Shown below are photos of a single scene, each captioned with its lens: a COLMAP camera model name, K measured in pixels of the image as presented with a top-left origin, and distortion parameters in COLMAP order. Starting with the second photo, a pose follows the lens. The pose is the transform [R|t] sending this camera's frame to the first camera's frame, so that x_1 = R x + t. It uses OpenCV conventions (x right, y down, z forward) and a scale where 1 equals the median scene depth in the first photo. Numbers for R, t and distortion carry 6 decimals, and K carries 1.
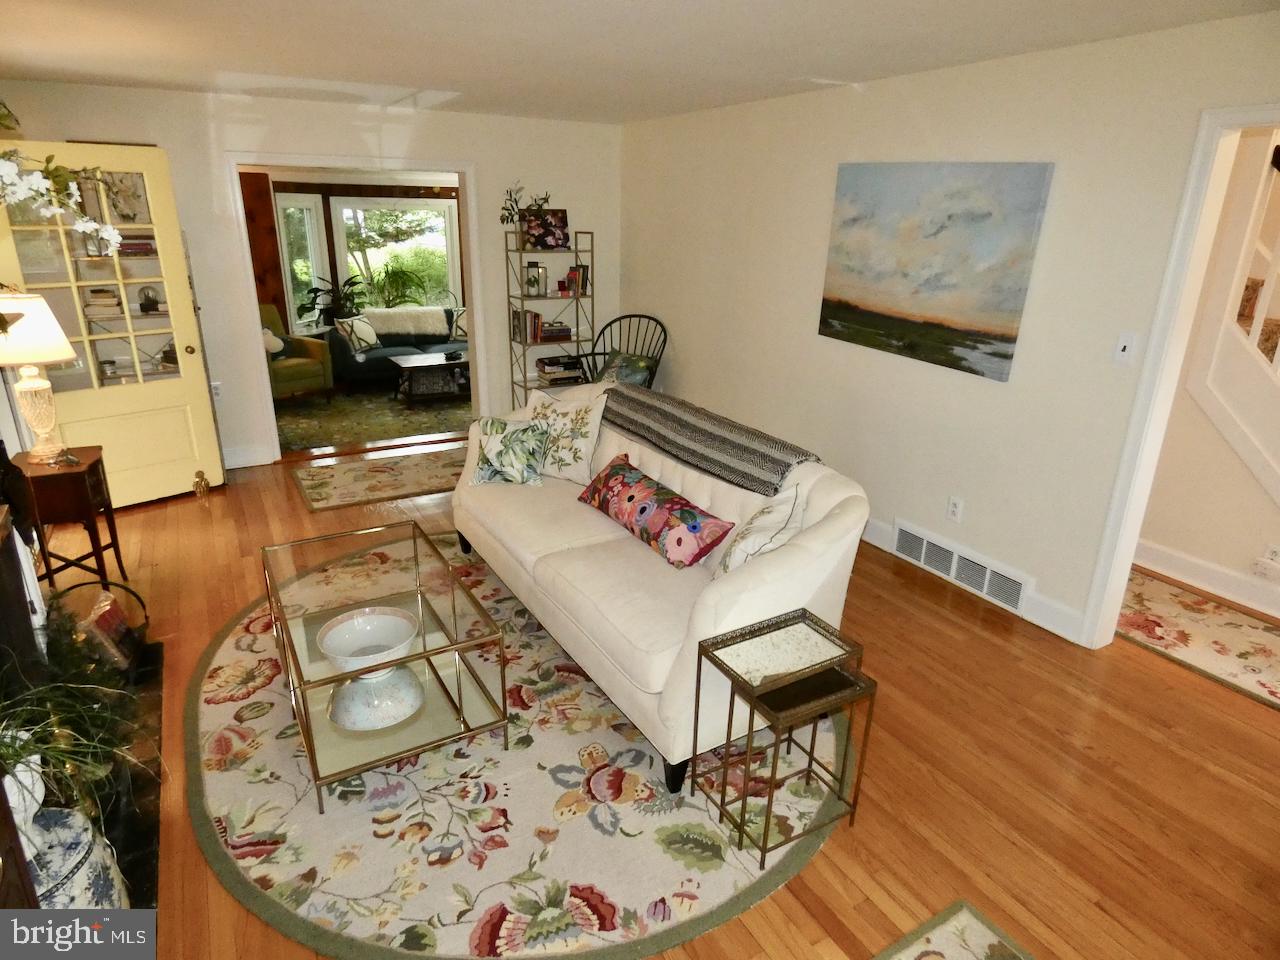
lens RADIAL K [[768.2, 0, 640.0], [0, 768.2, 480.0], [0, 0, 1]] dist [-0.010160, 0.004719]
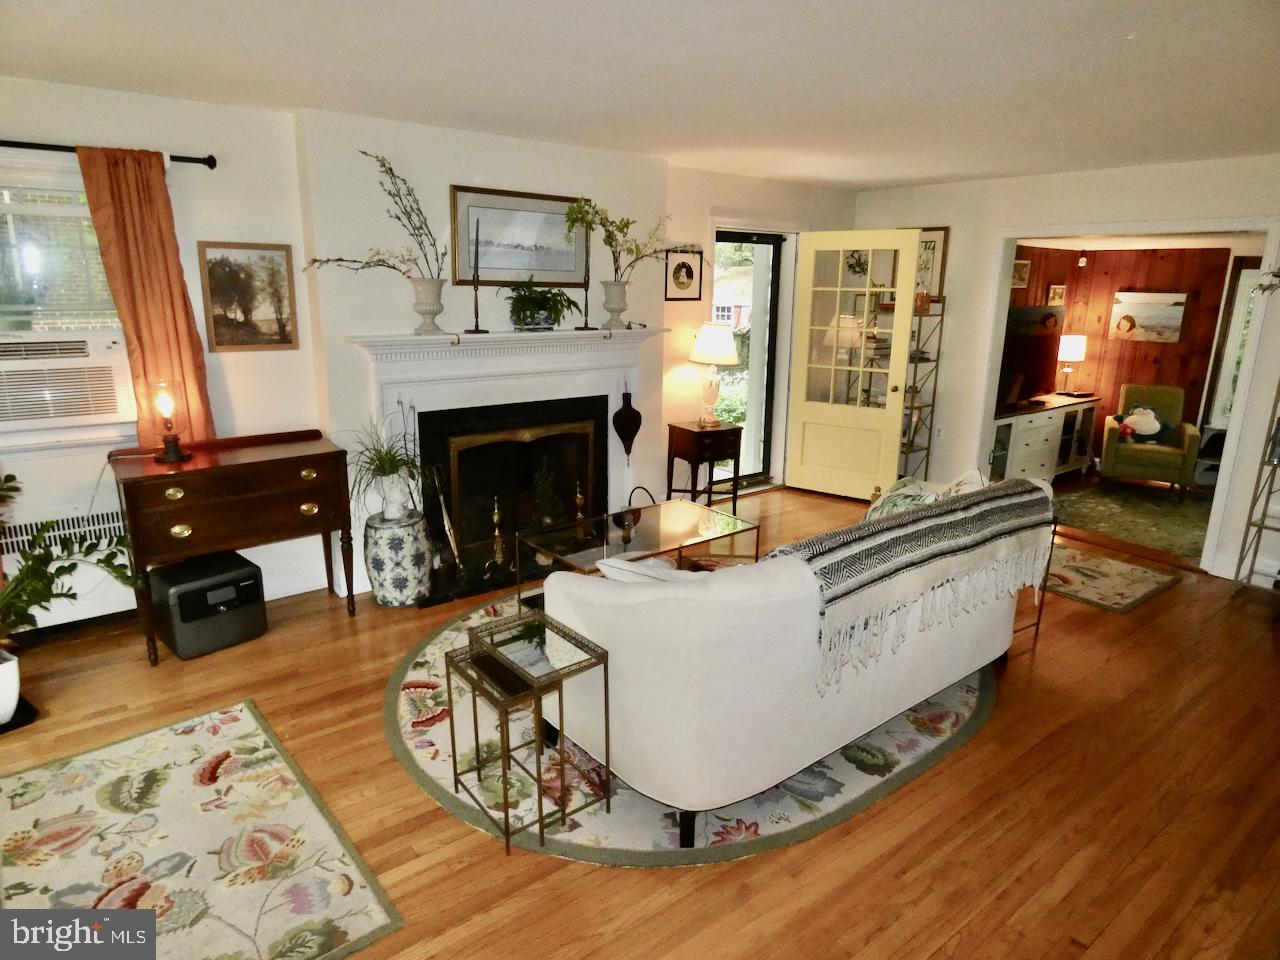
lens RADIAL K [[768.2, 0, 640.0], [0, 768.2, 480.0], [0, 0, 1]] dist [-0.010160, 0.004719]
pose [[0.144258, 0.233475, -0.961602, 0.659752], [-0.342450, 0.923499, 0.172850, -0.126283], [0.928395, 0.304365, 0.213175, 0.468848]]
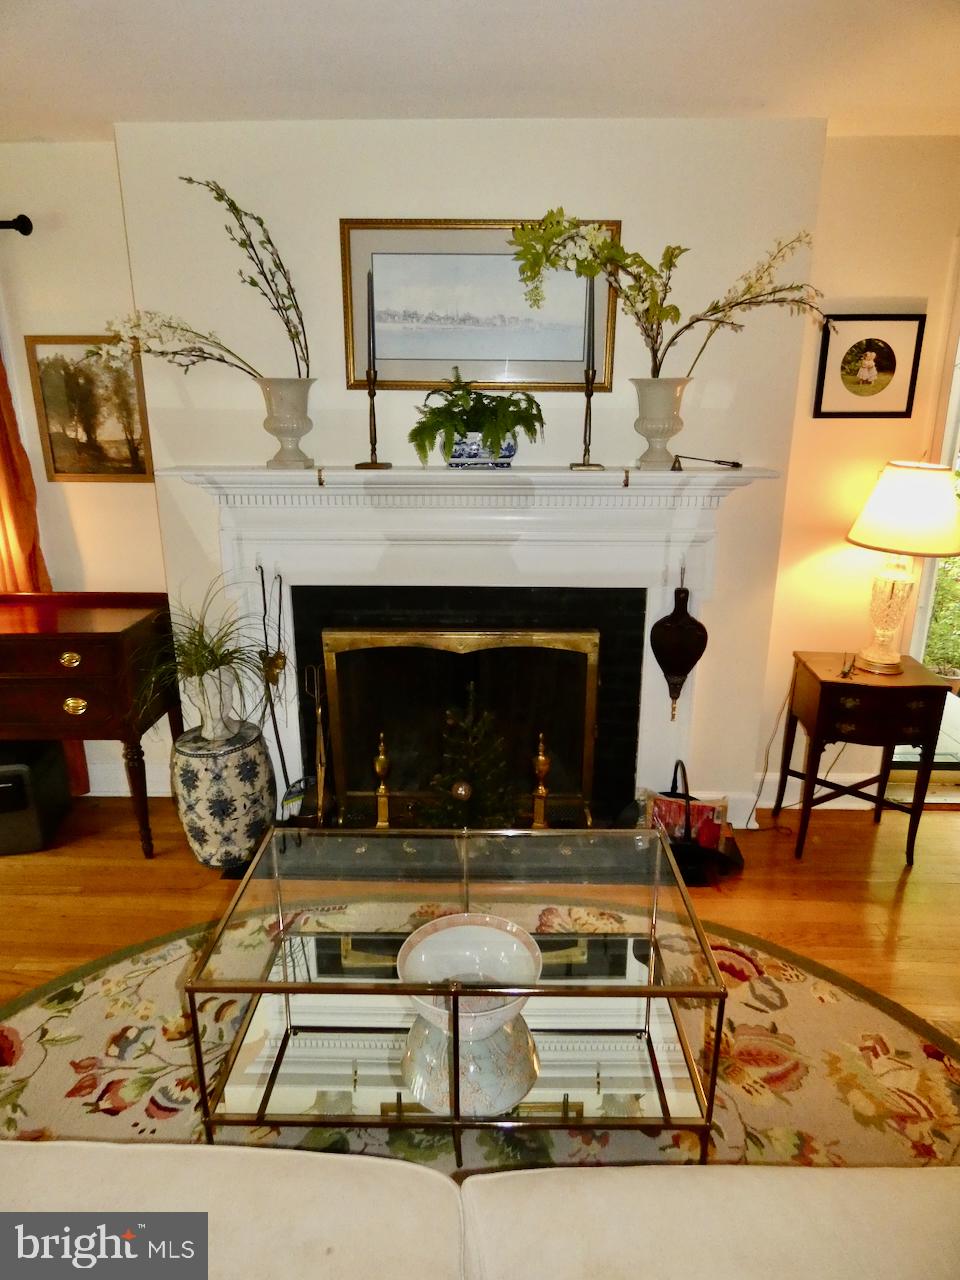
lens RADIAL K [[768.2, 0, 480.0], [0, 768.2, 640.0], [0, 0, 1]] dist [-0.010160, 0.004719]
pose [[-0.519402, 0.231941, -0.822450, 0.086254], [-0.294046, 0.855173, 0.426868, -0.230480], [0.802345, 0.463554, -0.375978, 0.801697]]
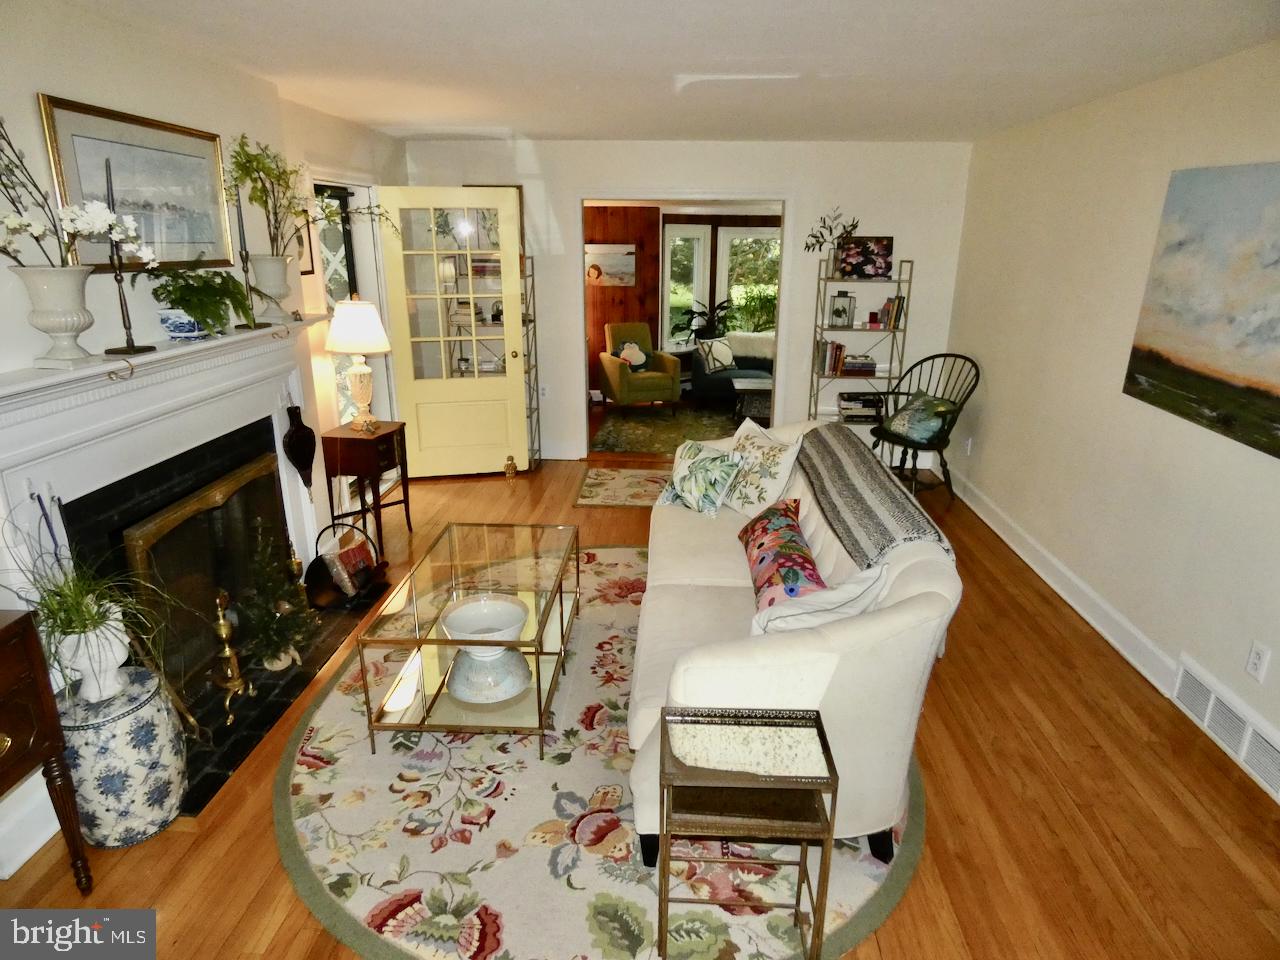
lens RADIAL K [[768.2, 0, 640.0], [0, 768.2, 480.0], [0, 0, 1]] dist [-0.010160, 0.004719]
pose [[0.837289, 0.155076, -0.524307, 0.271086], [-0.174043, 0.984648, 0.013295, -0.032510], [0.518320, 0.080120, 0.851425, 0.113512]]
